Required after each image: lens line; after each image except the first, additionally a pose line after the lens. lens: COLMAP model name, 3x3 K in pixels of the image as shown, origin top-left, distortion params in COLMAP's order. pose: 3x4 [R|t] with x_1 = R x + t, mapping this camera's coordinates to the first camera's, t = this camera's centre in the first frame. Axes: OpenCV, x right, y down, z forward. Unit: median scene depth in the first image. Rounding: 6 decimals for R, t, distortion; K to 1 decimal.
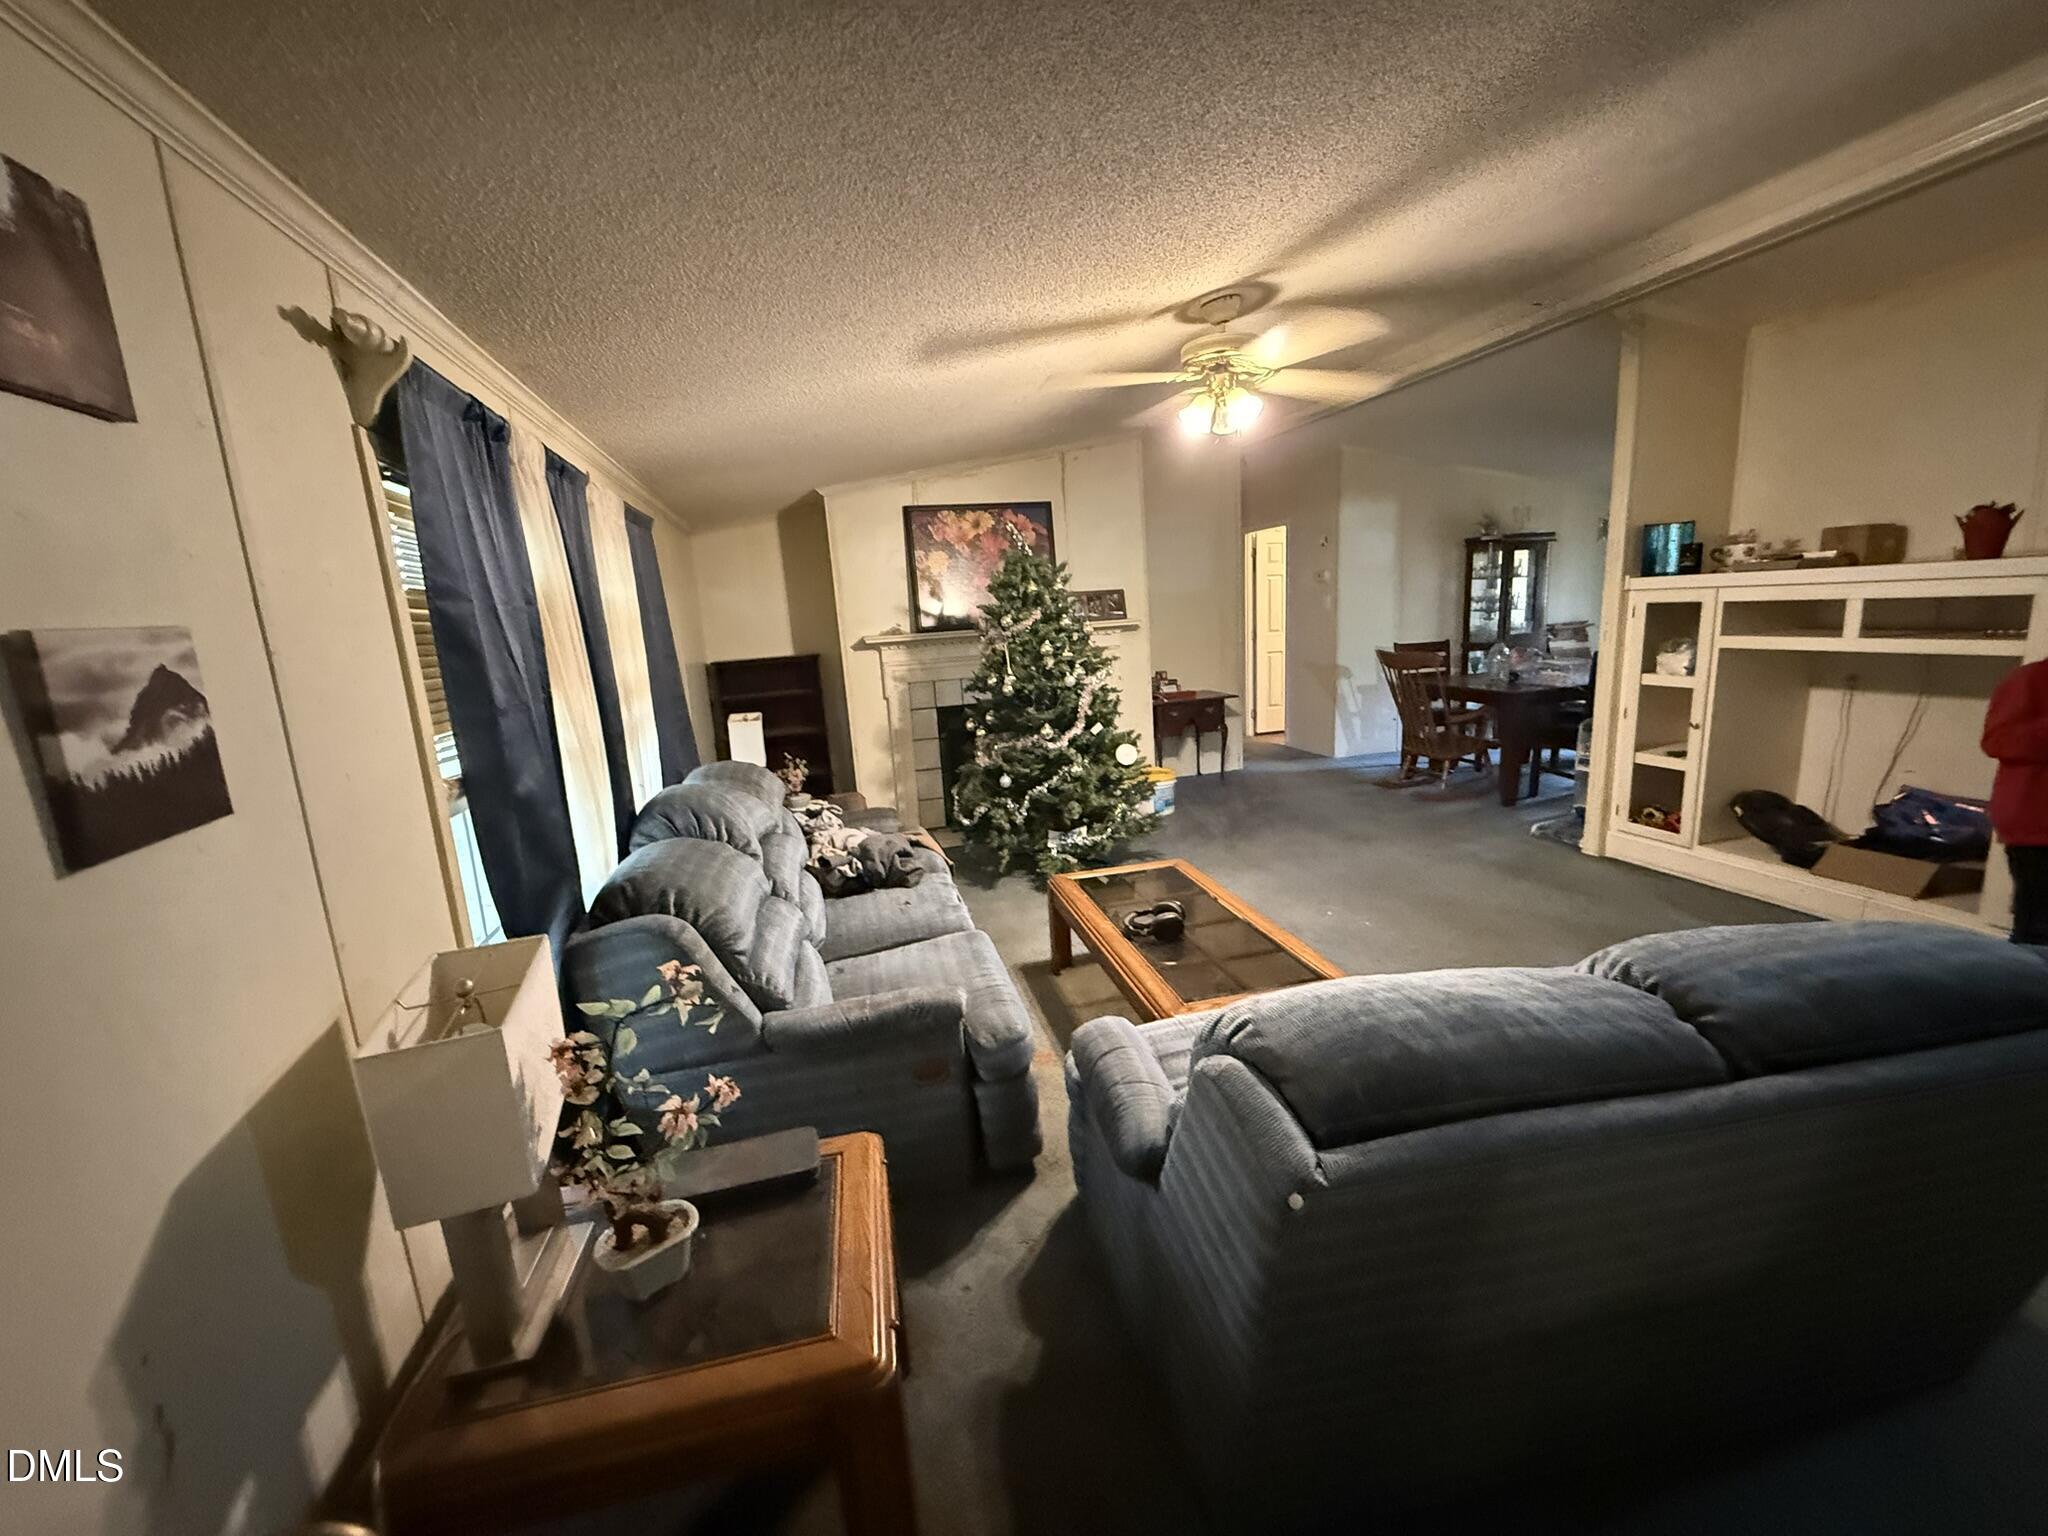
lens RADIAL K [[821.7, 0, 1024.1], [0, 821.7, 770.2], [0, 0, 1]] dist [0.000813, 0.000008]
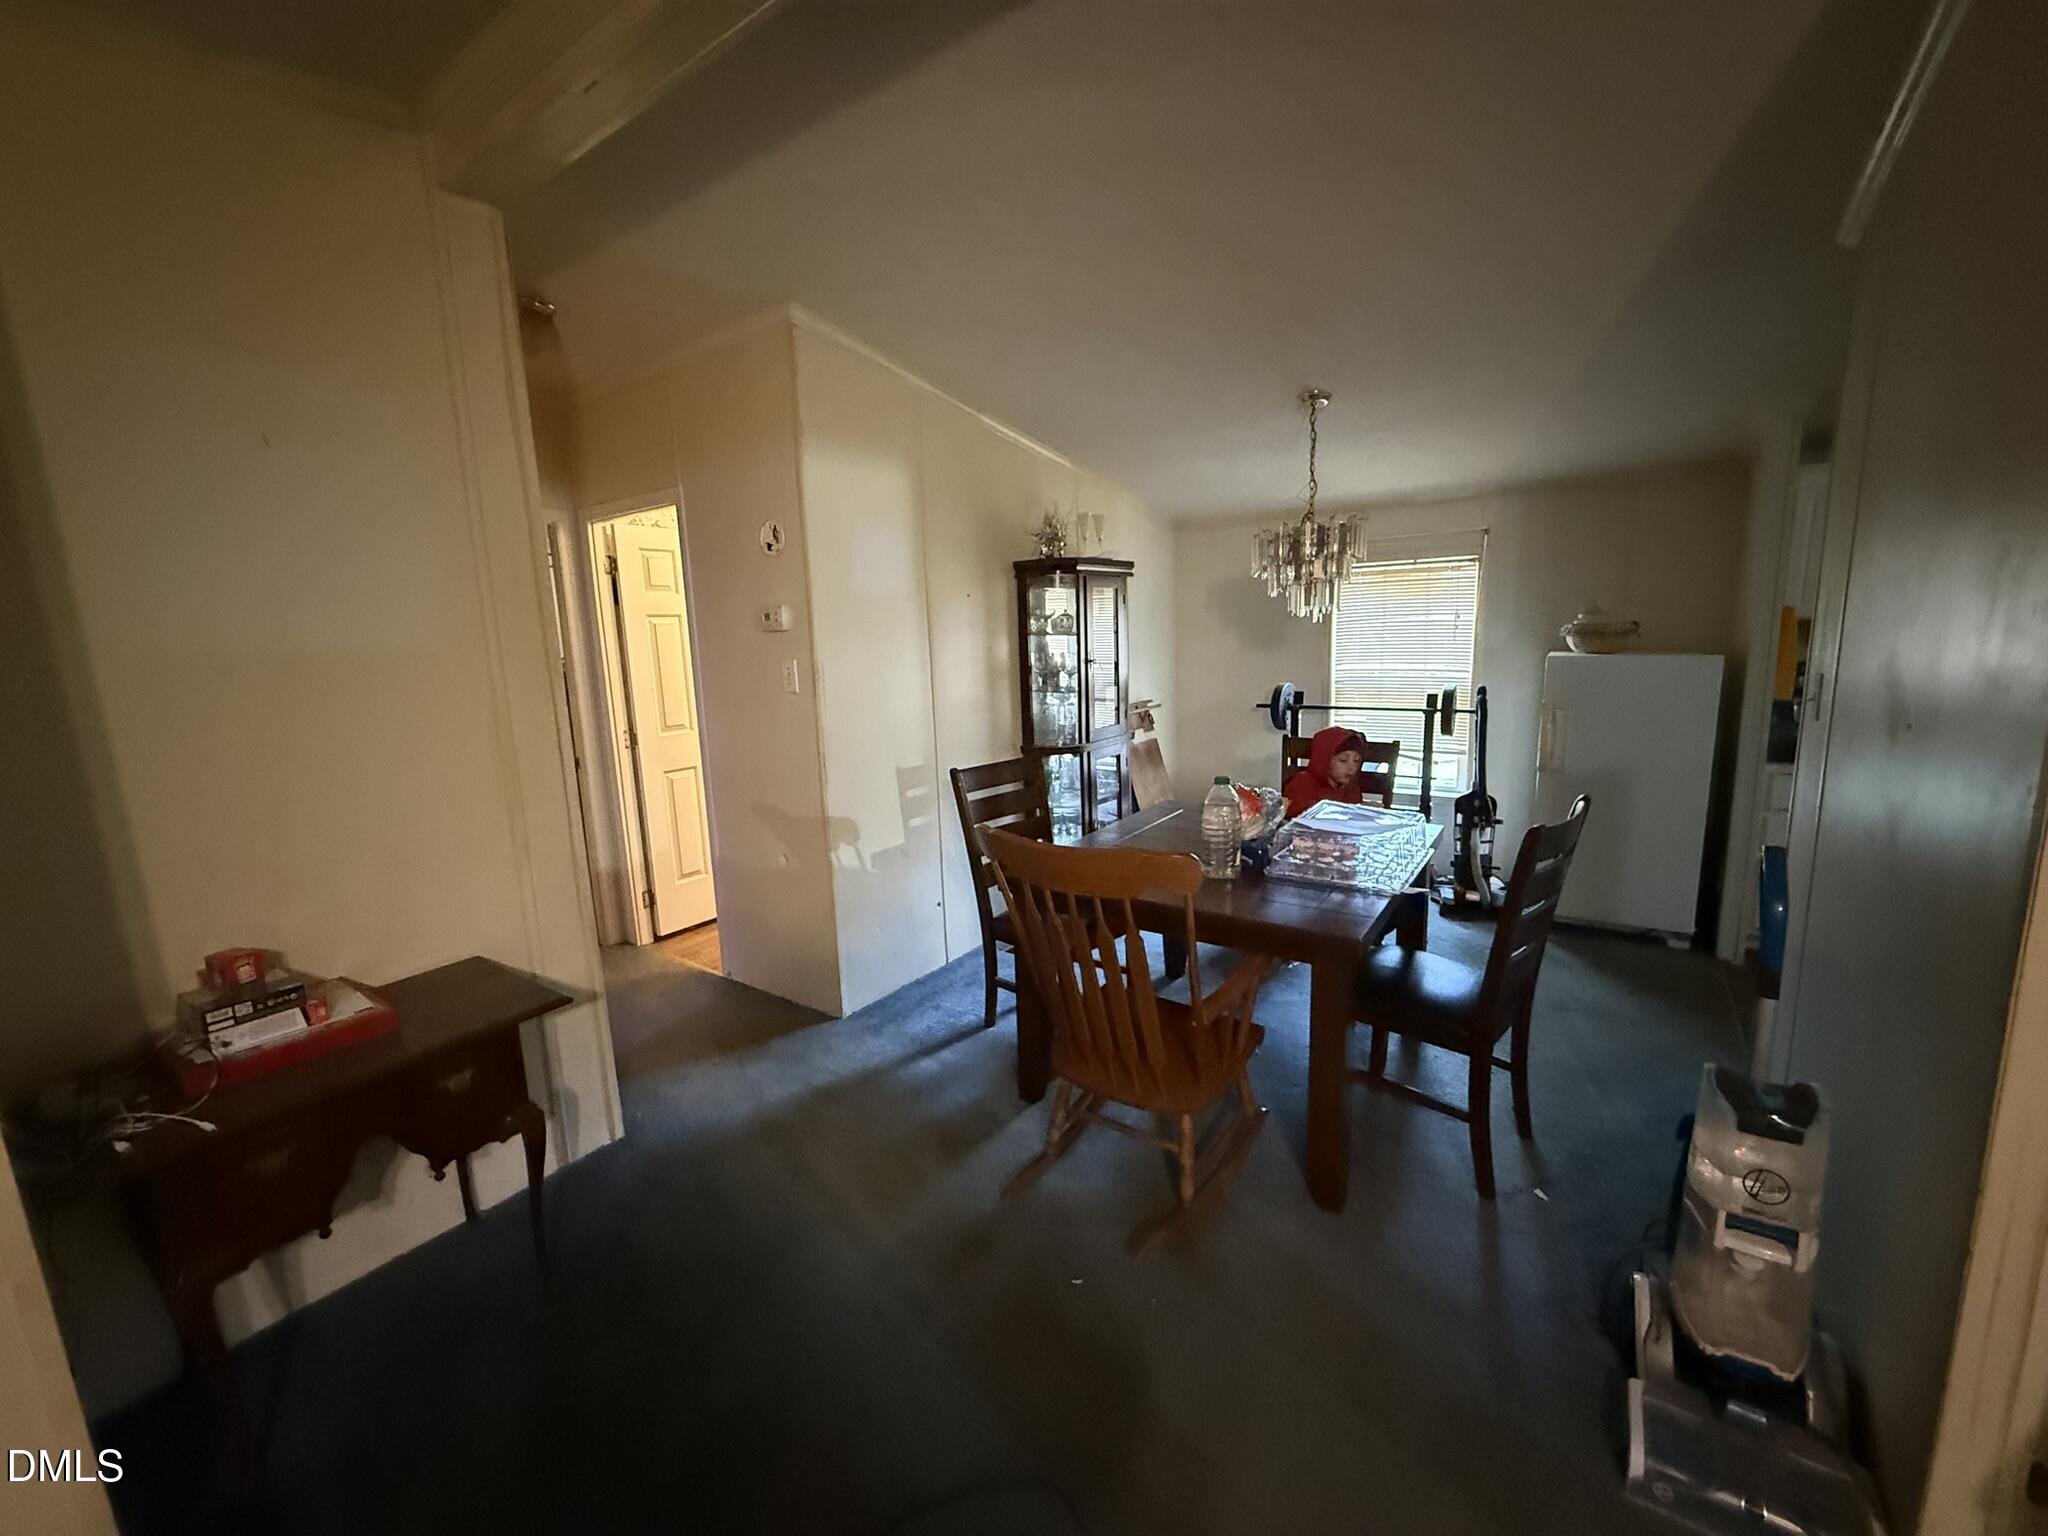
lens RADIAL K [[821.7, 0, 1025.6], [0, 821.7, 769.7], [0, 0, 1]] dist [0.000813, 0.000008]
pose [[0.771157, -0.077907, 0.631860, 0.180512], [0.116962, 0.992928, -0.020321, -0.129372], [-0.625808, 0.089574, 0.774816, 0.575148]]
